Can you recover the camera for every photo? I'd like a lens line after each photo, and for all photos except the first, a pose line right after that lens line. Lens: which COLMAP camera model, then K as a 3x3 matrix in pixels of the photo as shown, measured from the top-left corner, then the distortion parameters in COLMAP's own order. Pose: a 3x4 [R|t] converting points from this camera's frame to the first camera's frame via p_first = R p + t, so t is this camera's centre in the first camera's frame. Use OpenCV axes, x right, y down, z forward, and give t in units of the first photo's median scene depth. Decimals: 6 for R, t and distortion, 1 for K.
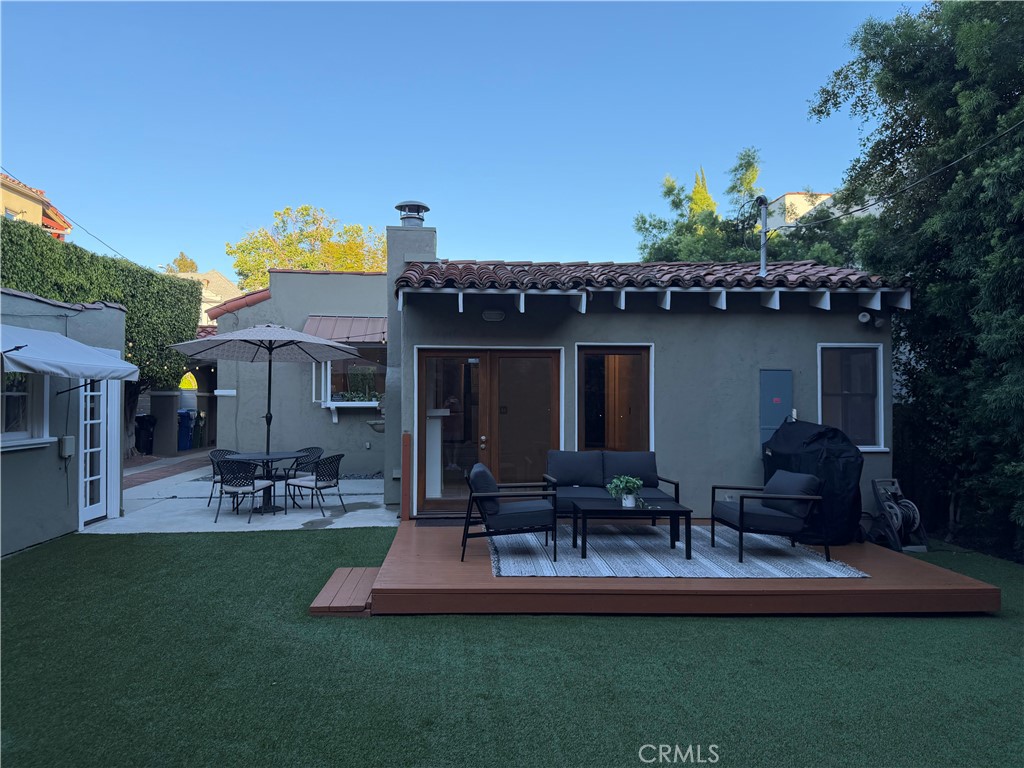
lens RADIAL K [[726.6, 0, 503.4], [0, 726.6, 386.0], [0, 0, 1]] dist [0.055246, -0.057247]
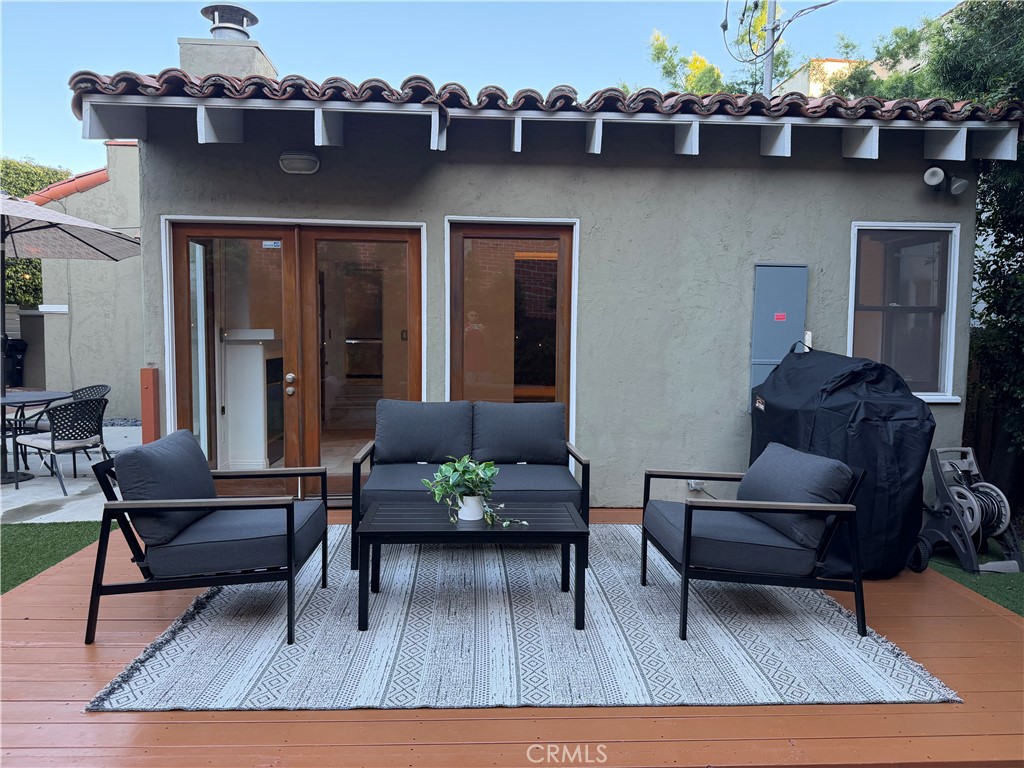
lens RADIAL K [[726.6, 0, 520.3], [0, 726.6, 385.3], [0, 0, 1]] dist [0.055246, -0.057247]
pose [[0.999962, 0.008016, 0.003316, 0.162755], [-0.008289, 0.995641, 0.092904, 0.022184], [-0.002557, -0.092928, 0.995670, 0.406497]]
